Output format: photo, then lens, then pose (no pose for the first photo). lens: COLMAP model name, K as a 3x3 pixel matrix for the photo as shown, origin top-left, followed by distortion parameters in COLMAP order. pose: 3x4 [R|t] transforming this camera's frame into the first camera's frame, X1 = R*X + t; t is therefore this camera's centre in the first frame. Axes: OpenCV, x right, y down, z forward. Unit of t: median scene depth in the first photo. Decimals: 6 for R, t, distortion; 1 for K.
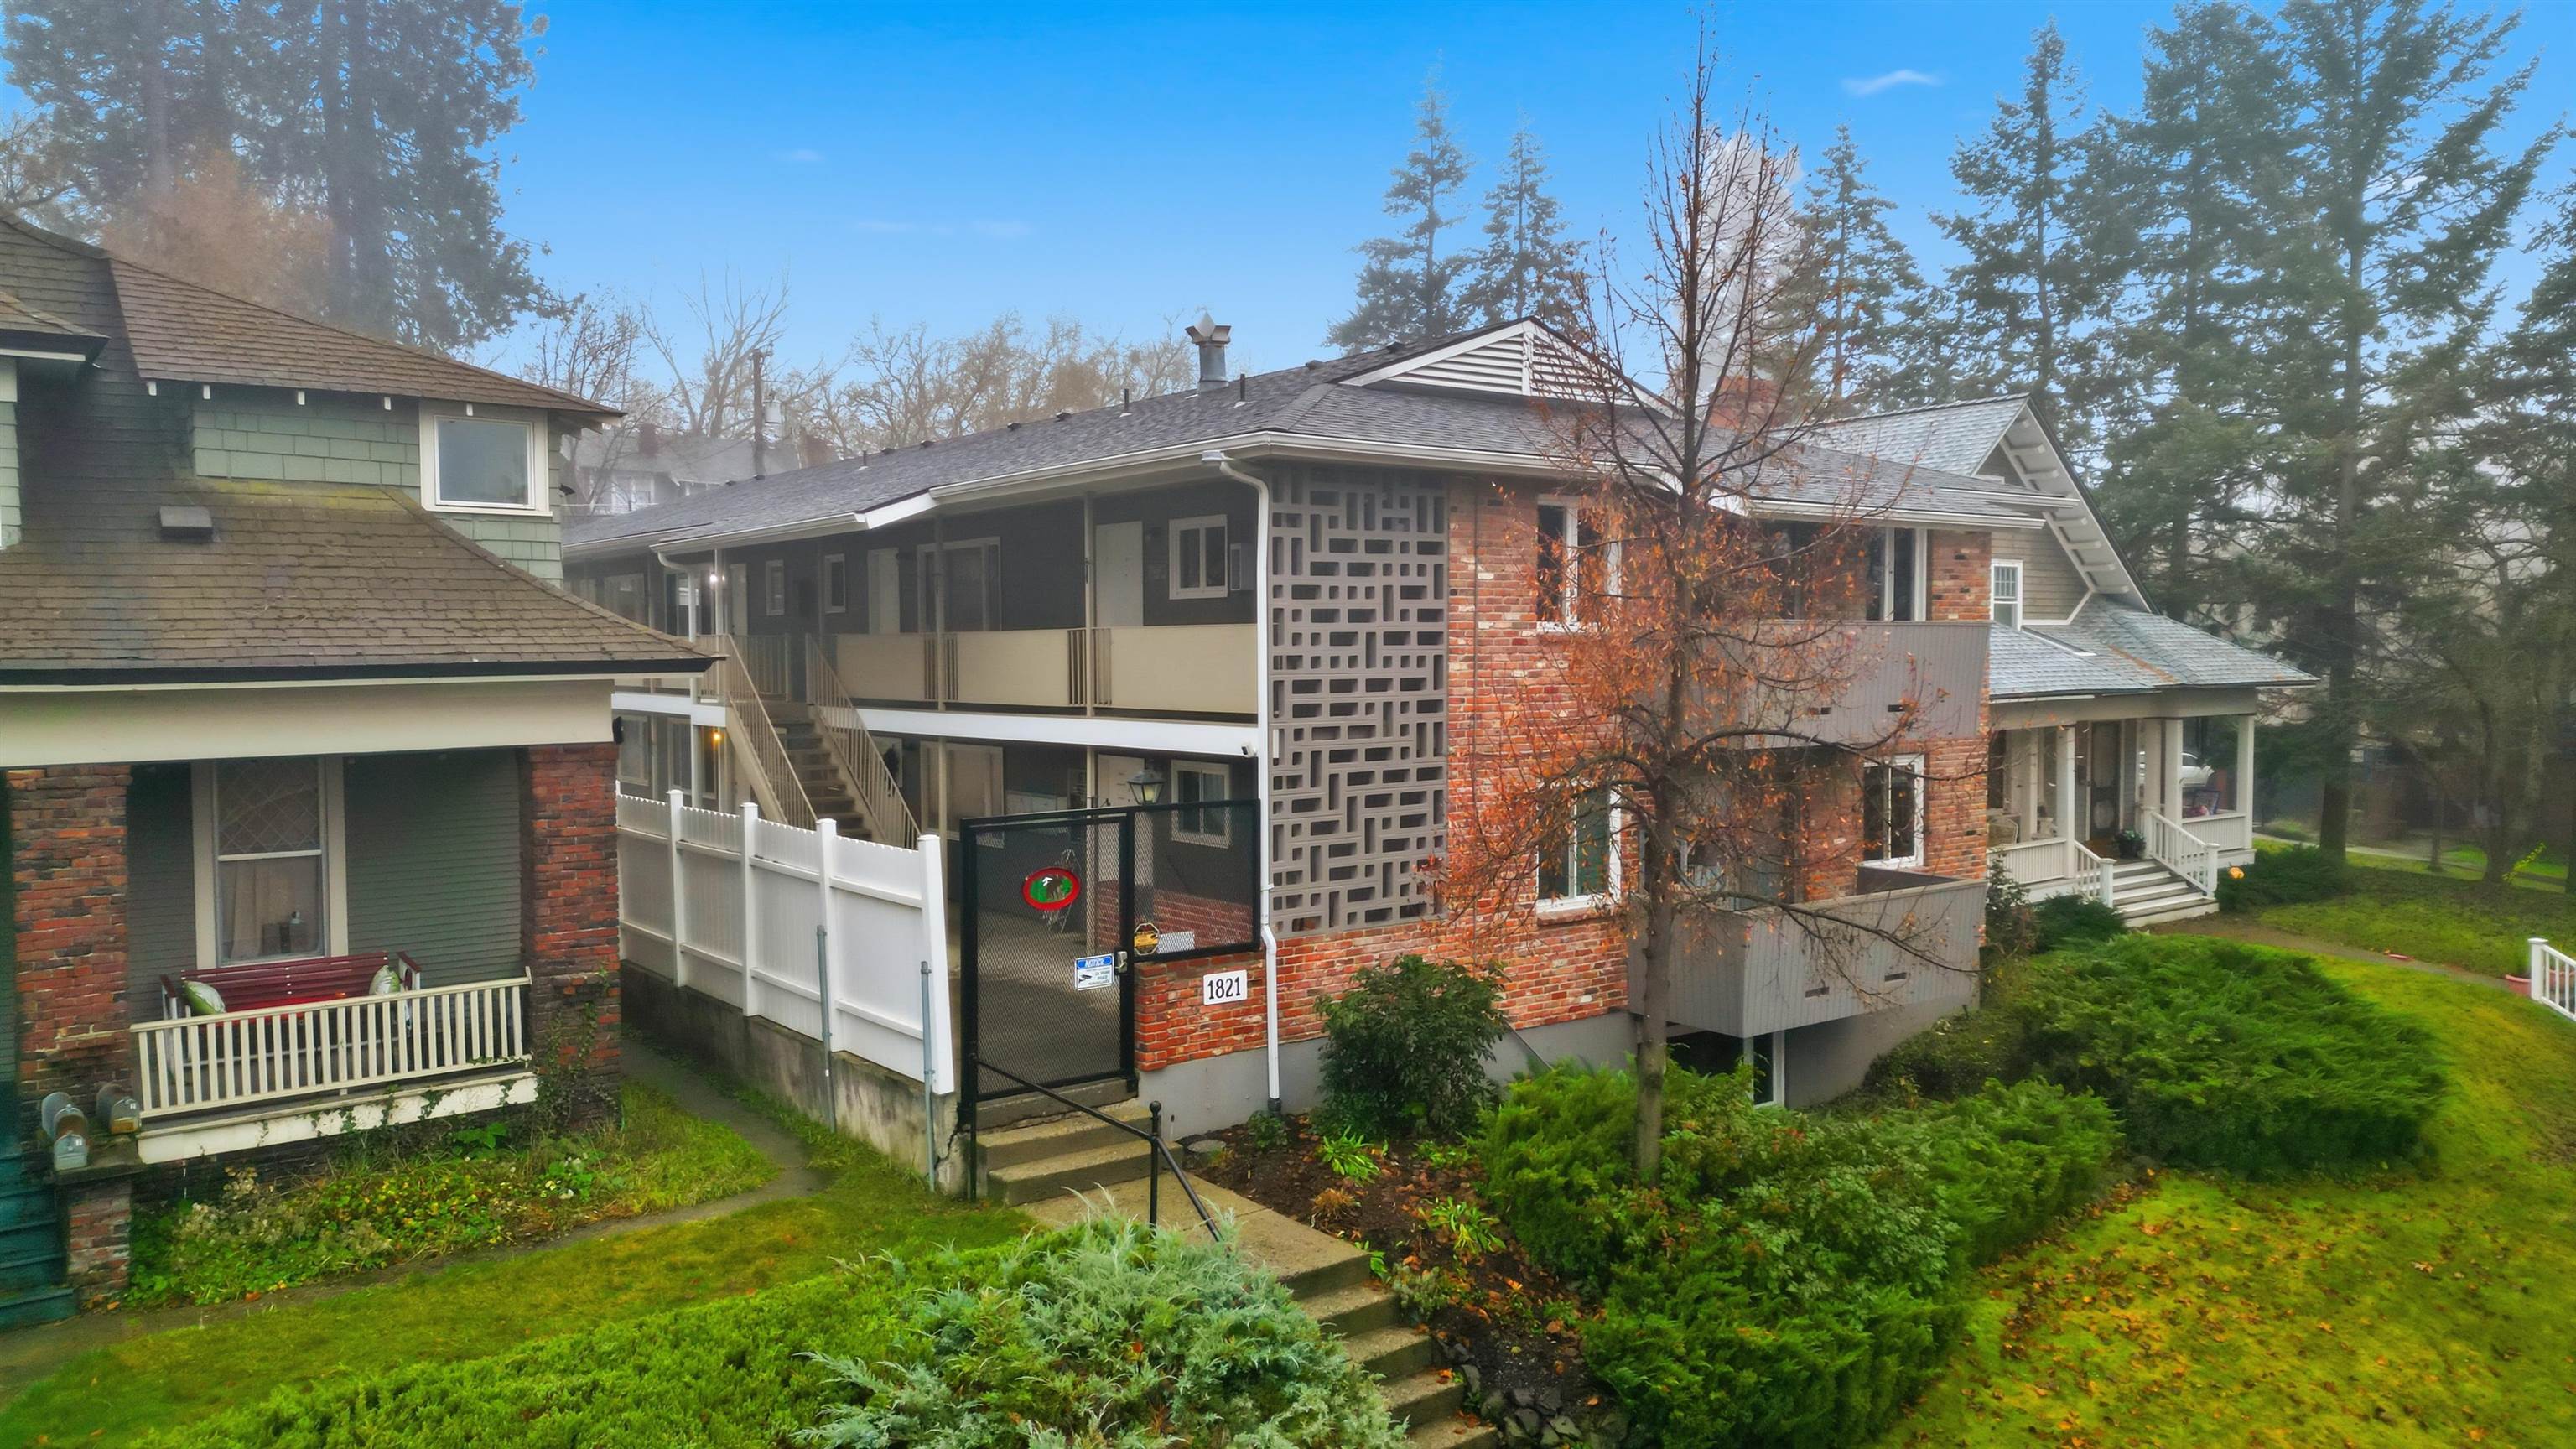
lens RADIAL K [[1776.4, 0, 1298.8], [0, 1776.4, 716.3], [0, 0, 1]] dist [0.117473, -0.125025]
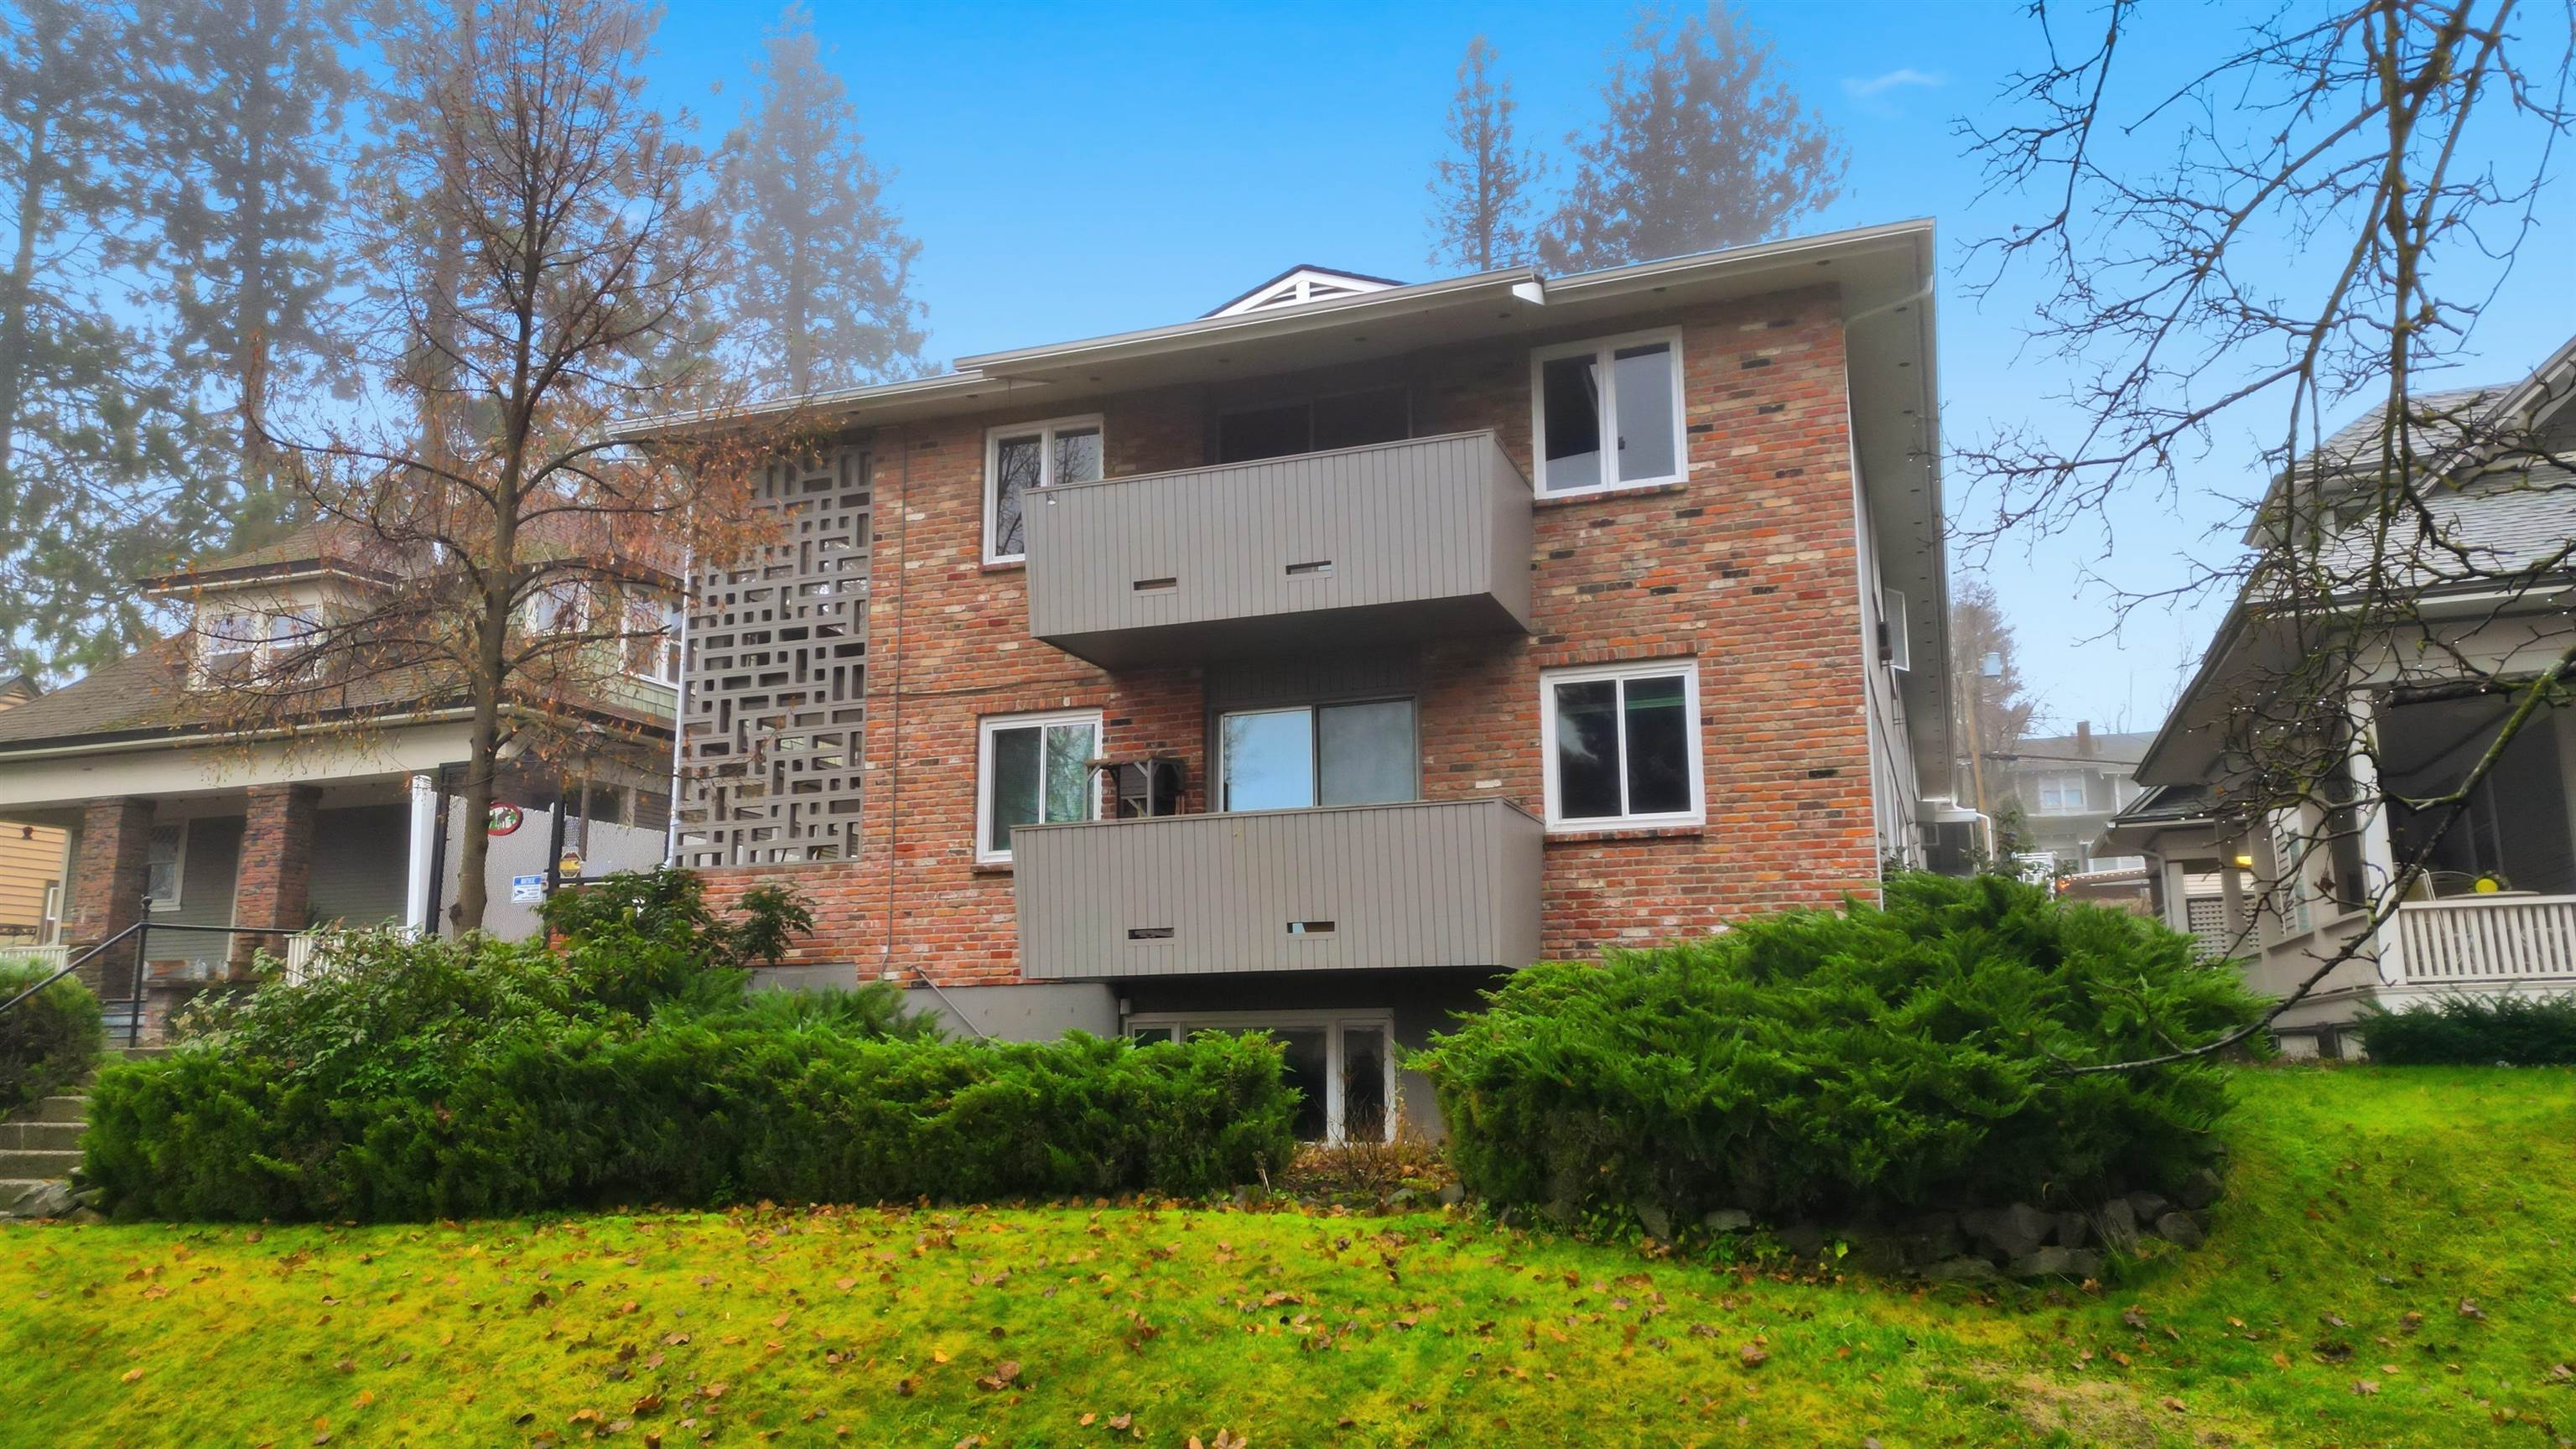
lens RADIAL K [[1783.9, 0, 1296.6], [0, 1783.9, 729.6], [0, 0, 1]] dist [0.102273, -0.109361]
pose [[0.536197, -0.158544, -0.829070, 1.091561], [-0.027017, 0.978475, -0.204588, 0.250170], [0.843660, 0.132098, 0.520372, 0.717059]]
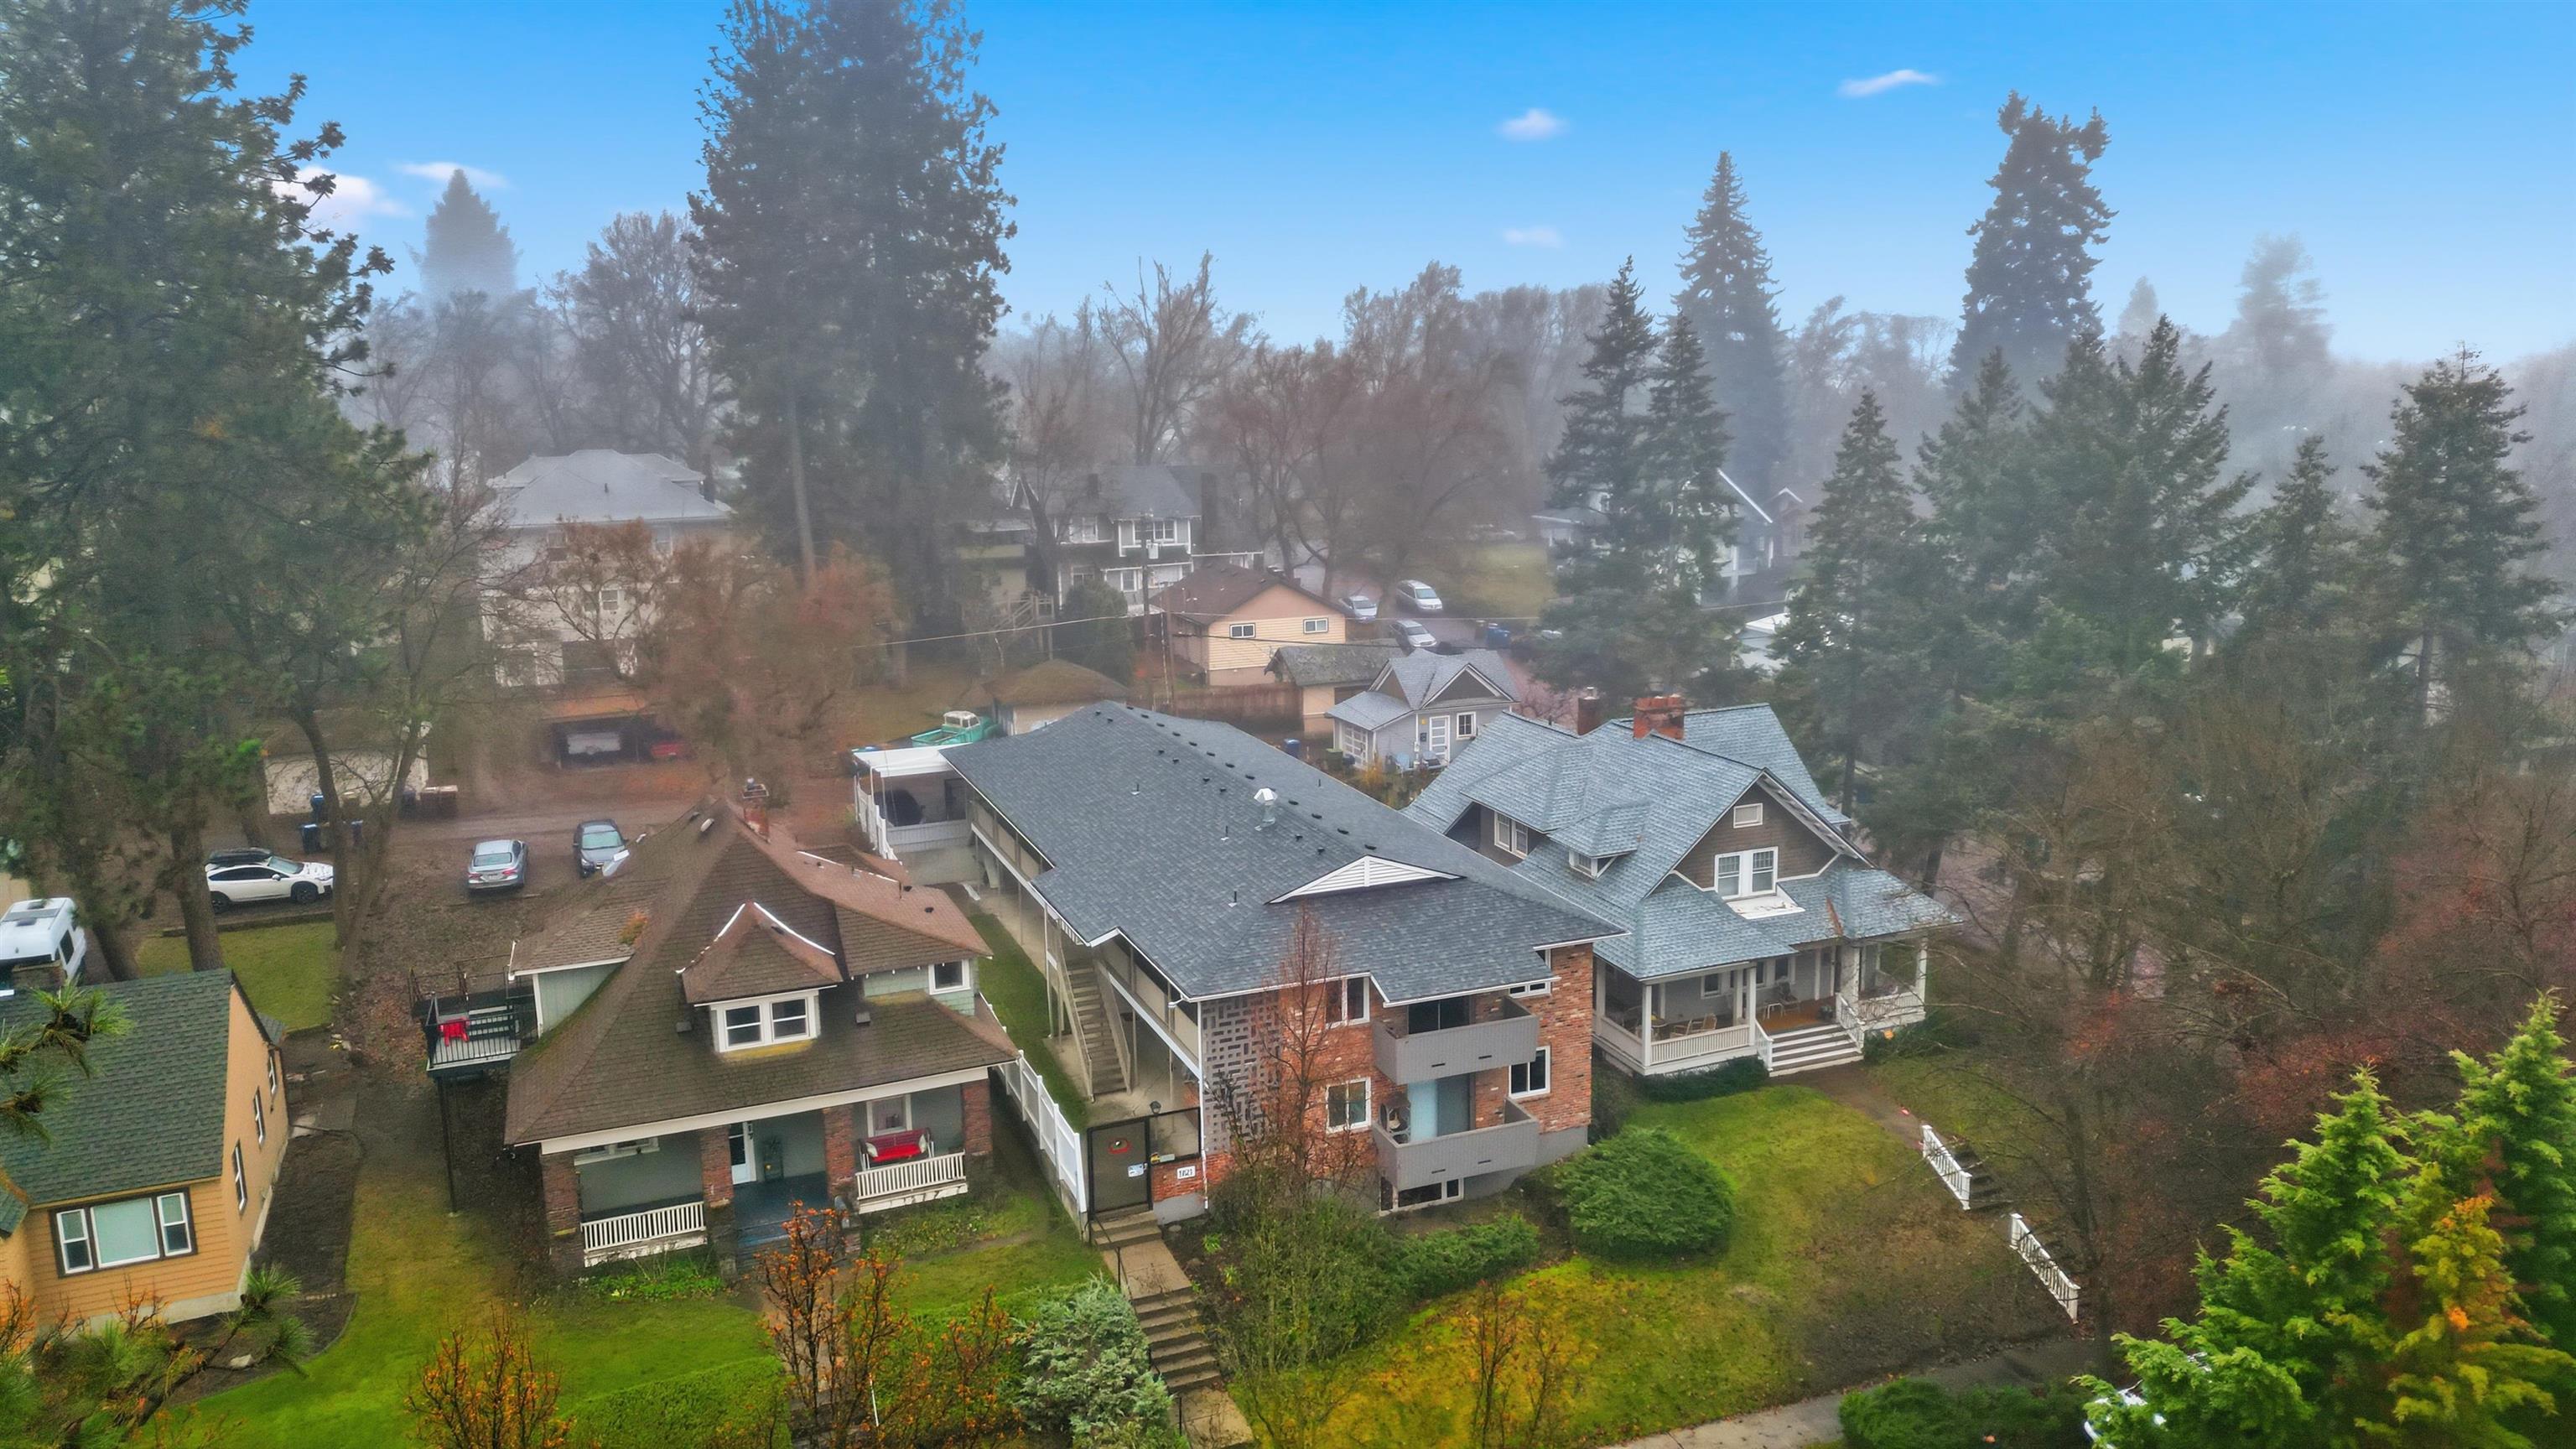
lens RADIAL K [[1783.9, 0, 1296.6], [0, 1783.9, 729.6], [0, 0, 1]] dist [0.102273, -0.109361]
pose [[0.964074, 0.040659, -0.262505, 0.819322], [0.002978, 0.986500, 0.163733, -0.975200], [0.265618, -0.158633, 0.950938, -1.509288]]
